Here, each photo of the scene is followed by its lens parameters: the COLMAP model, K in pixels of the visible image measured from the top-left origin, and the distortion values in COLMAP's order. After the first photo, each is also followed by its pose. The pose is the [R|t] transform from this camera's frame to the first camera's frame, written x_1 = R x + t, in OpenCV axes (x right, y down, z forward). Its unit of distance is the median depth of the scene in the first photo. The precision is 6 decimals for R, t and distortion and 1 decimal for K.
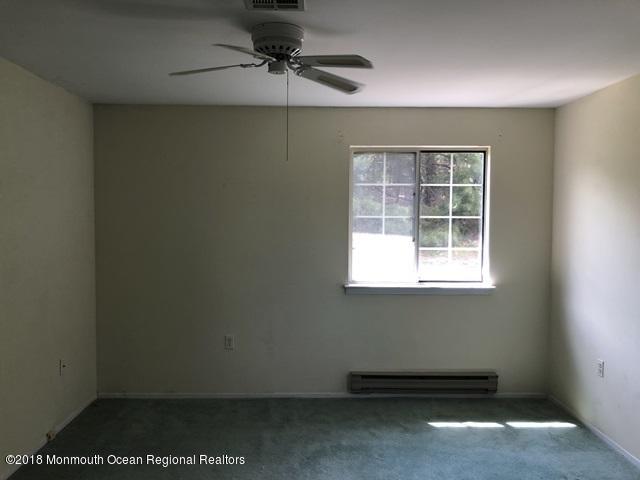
lens RADIAL K [[526.5, 0, 320.2], [0, 526.5, 238.2], [0, 0, 1]] dist [0.027716, -0.031583]
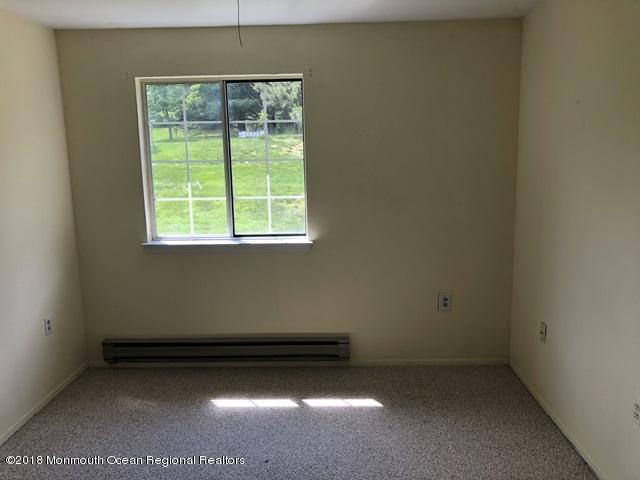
lens RADIAL K [[607.7, 0, 331.3], [0, 607.7, 259.2], [0, 0, 1]] dist [0.054106, 0.000000]
pose [[0.997161, -0.016138, -0.073547, 0.457511], [0.025063, 0.992201, 0.122104, 0.000735], [0.071002, -0.123601, 0.989789, 0.015036]]
